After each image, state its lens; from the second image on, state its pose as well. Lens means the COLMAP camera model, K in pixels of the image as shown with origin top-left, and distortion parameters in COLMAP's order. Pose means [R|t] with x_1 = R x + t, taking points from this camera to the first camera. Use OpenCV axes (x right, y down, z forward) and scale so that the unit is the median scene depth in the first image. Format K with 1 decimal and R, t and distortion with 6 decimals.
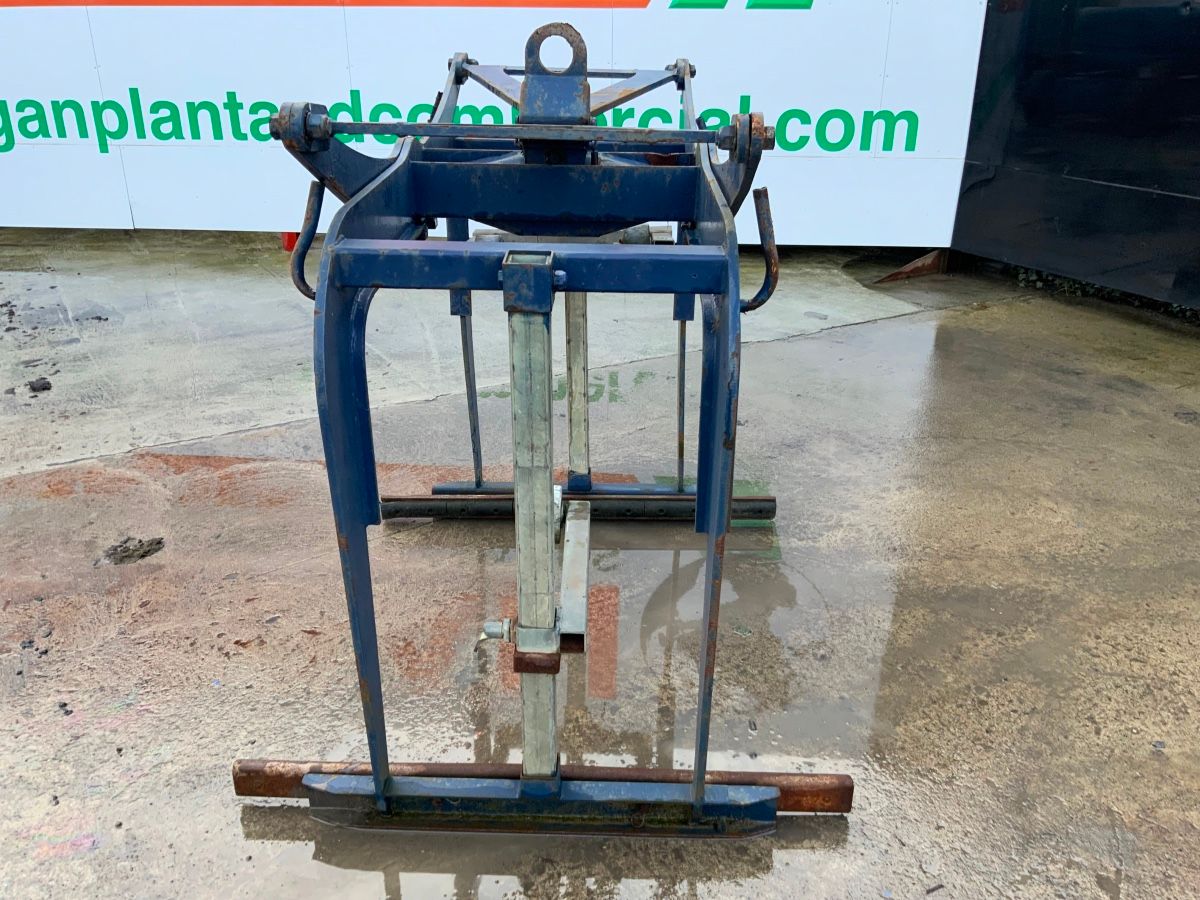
lens RADIAL K [[990.2, 0, 600.0], [0, 990.2, 450.0], [0, 0, 1]] dist [0.087773, -0.156680]
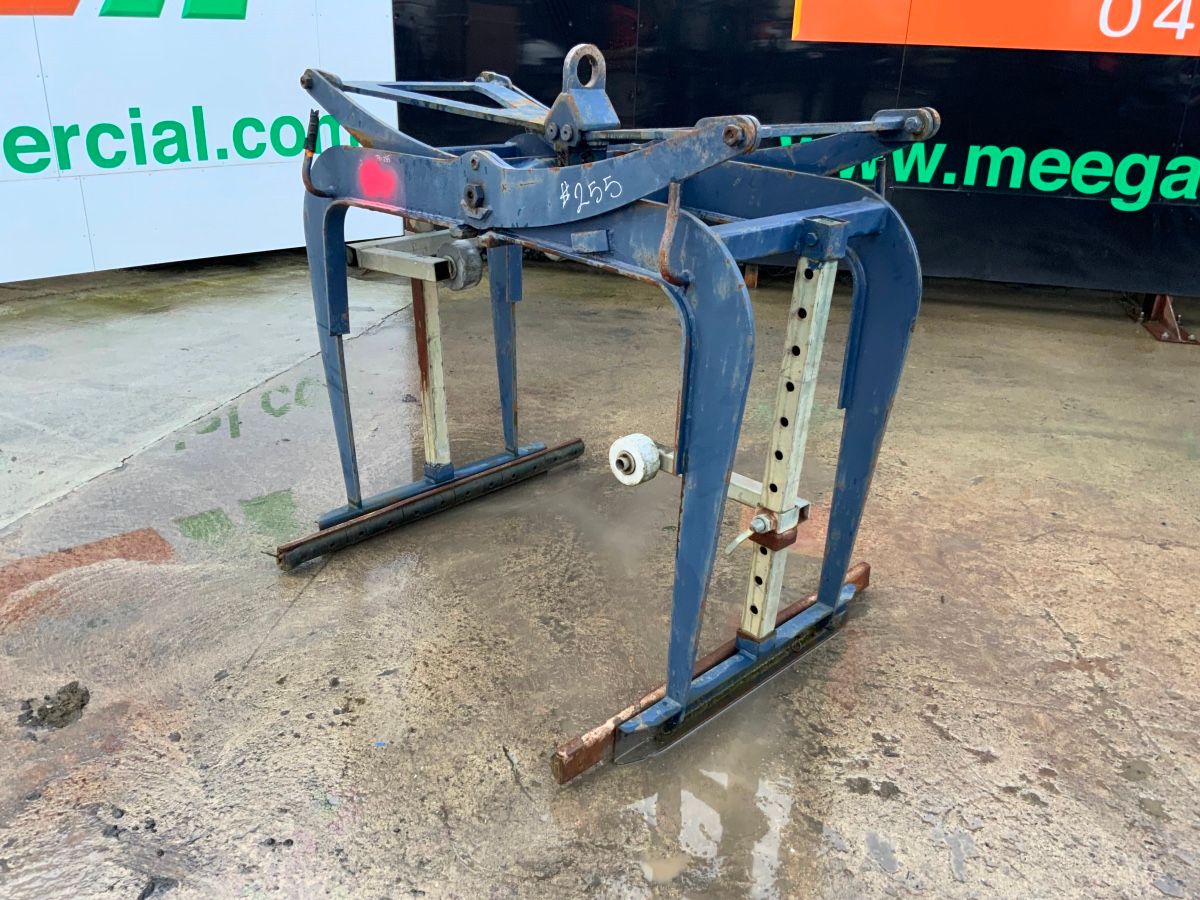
lens RADIAL K [[993.5, 0, 602.3], [0, 993.5, 449.5], [0, 0, 1]] dist [0.091714, -0.180503]
pose [[0.687449, -0.267481, 0.675180, -0.442939], [0.270055, 0.957186, 0.104240, -0.040781], [-0.674155, 0.110676, 0.730251, 0.079262]]
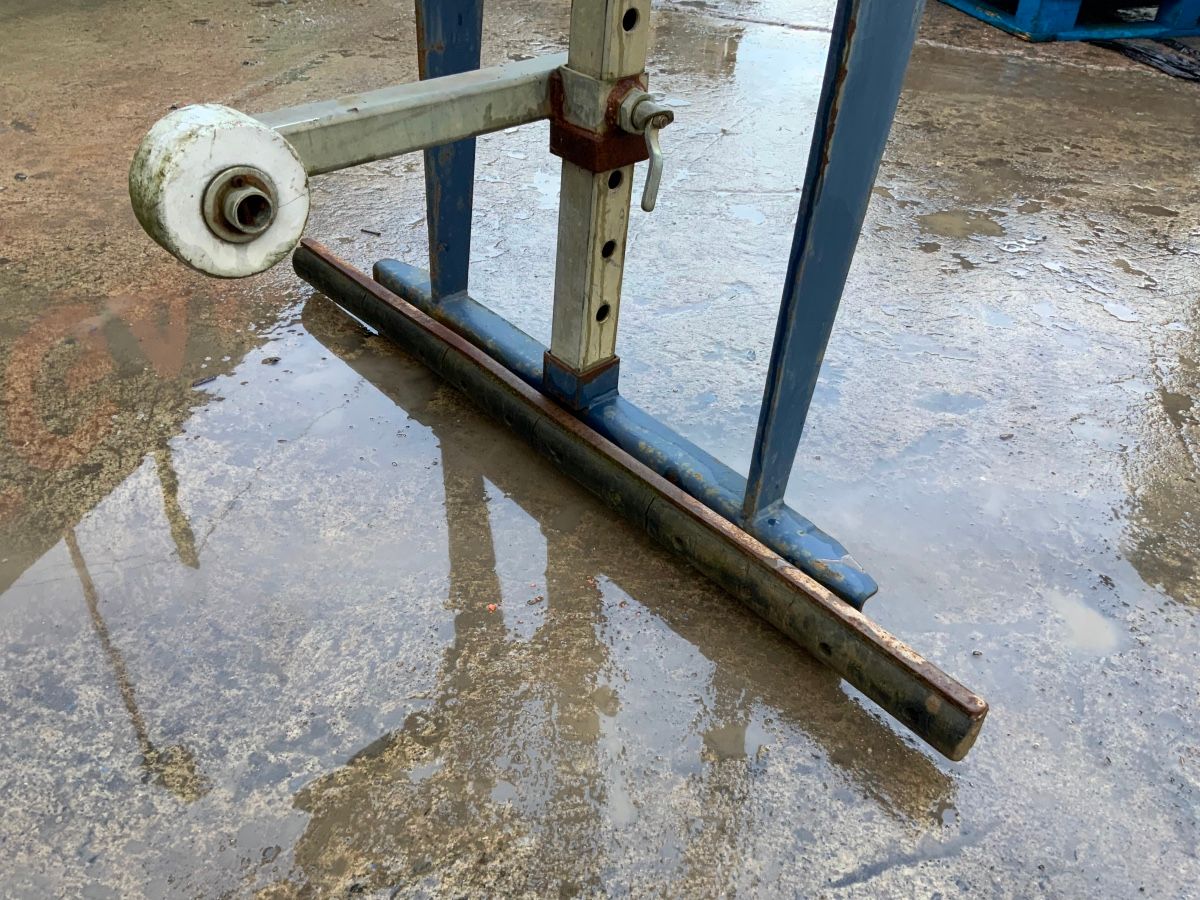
lens RADIAL K [[990.2, 0, 600.0], [0, 990.2, 450.0], [0, 0, 1]] dist [0.087773, -0.156680]
pose [[-0.686826, -0.472665, 0.552140, -0.205218], [0.248494, 0.561179, 0.789512, -0.072494], [-0.683024, 0.679460, -0.267978, 0.539588]]
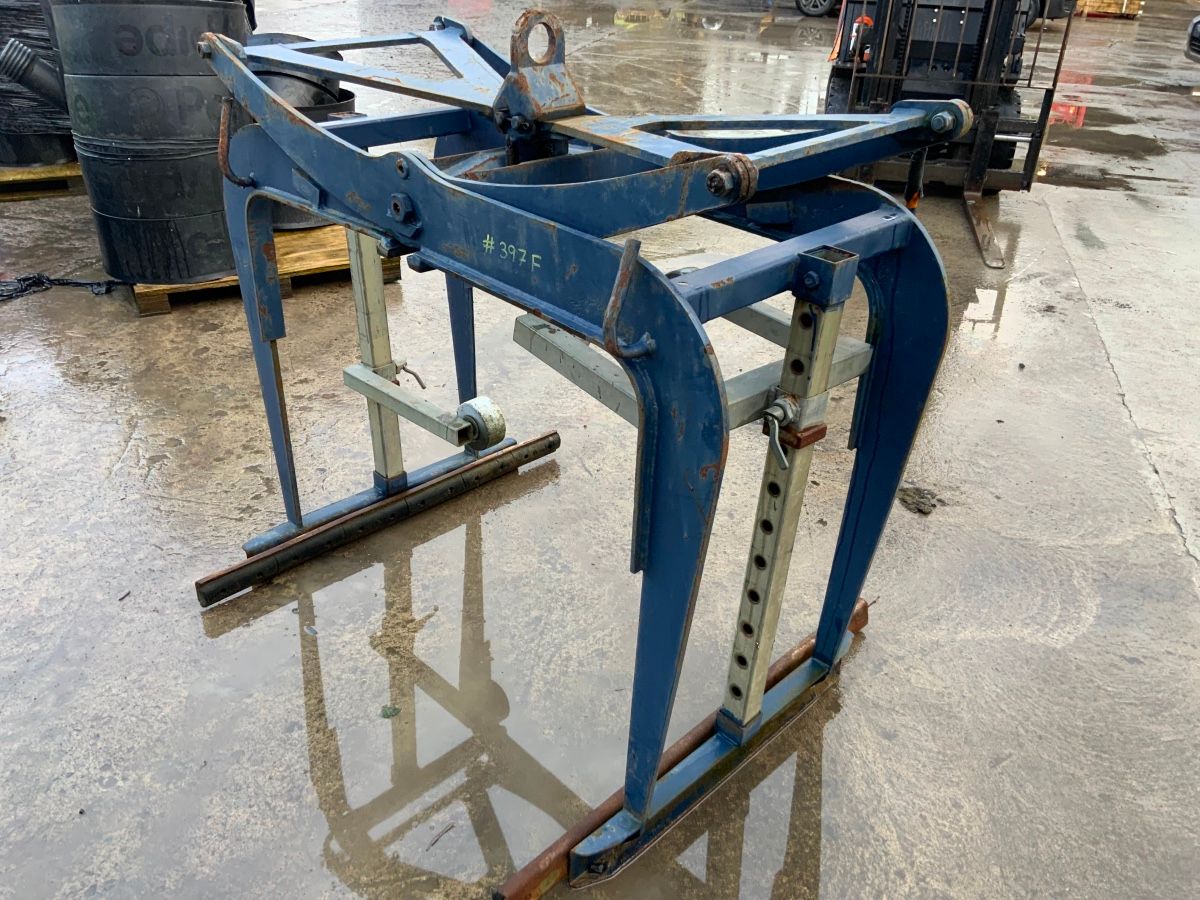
lens RADIAL K [[990.2, 0, 600.0], [0, 990.2, 450.0], [0, 0, 1]] dist [0.087773, -0.156680]
pose [[-0.693451, 0.326356, -0.642354, 0.304654], [-0.328549, 0.650217, 0.685035, -0.381103], [0.641234, 0.686083, -0.343669, 0.761245]]
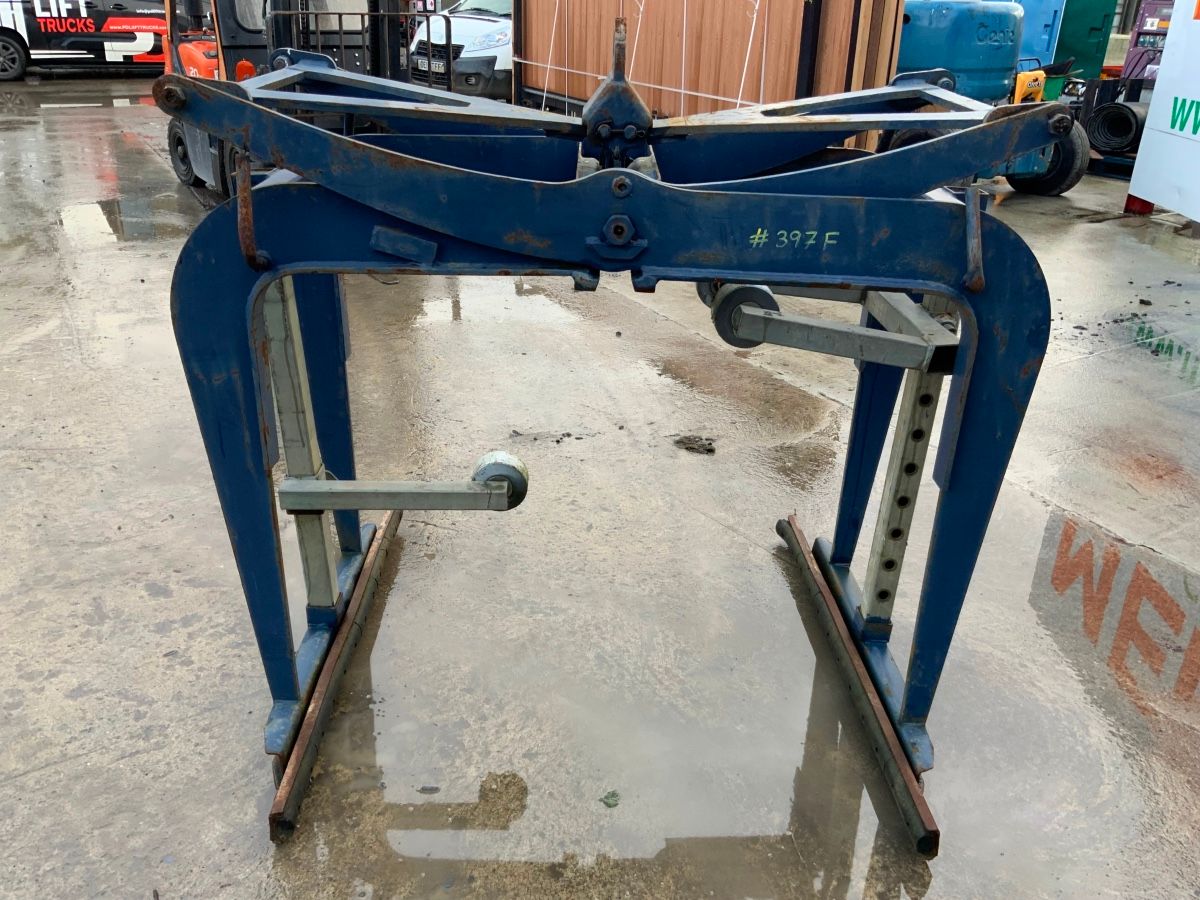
lens RADIAL K [[990.2, 0, 600.0], [0, 990.2, 450.0], [0, 0, 1]] dist [0.087773, -0.156680]
pose [[0.034627, 0.414979, -0.909172, 0.449030], [-0.438596, 0.823742, 0.359281, -0.195157], [0.898017, 0.386319, 0.210531, 0.434135]]
